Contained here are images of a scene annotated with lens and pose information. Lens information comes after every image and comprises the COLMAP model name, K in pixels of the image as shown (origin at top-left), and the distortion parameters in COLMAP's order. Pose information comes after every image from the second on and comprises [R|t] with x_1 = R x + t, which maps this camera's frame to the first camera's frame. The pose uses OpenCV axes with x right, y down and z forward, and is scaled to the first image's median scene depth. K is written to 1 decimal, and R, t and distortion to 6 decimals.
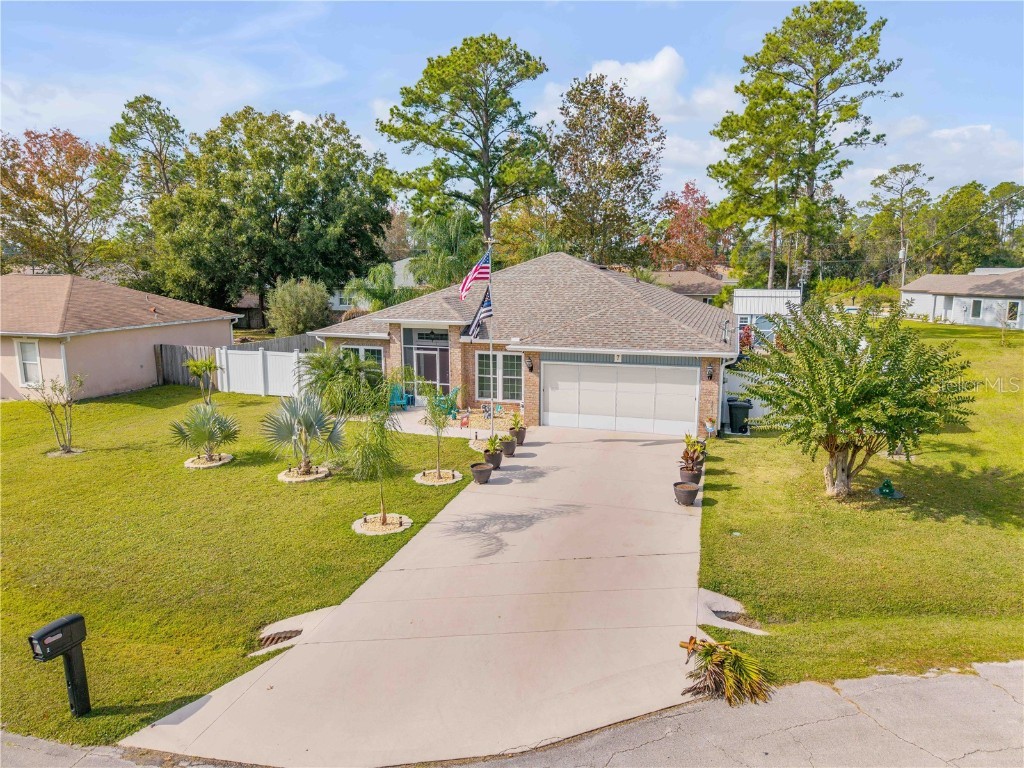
lens RADIAL K [[686.2, 0, 512.0], [0, 686.2, 384.0], [0, 0, 1]] dist [0.016721, -0.017233]
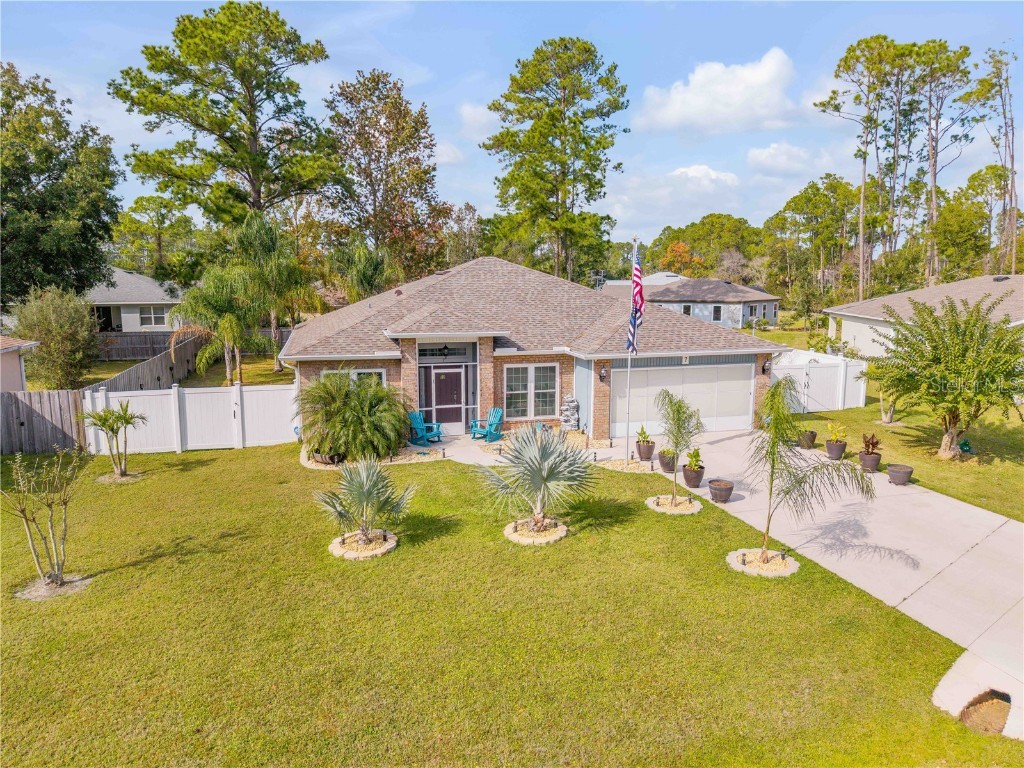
lens RADIAL K [[686.2, 0, 512.0], [0, 686.2, 384.0], [0, 0, 1]] dist [0.016721, -0.017233]
pose [[0.835536, -0.082222, 0.543248, -0.528025], [0.092881, 0.995646, 0.007839, -0.030126], [-0.541527, 0.043908, 0.839536, 0.261356]]
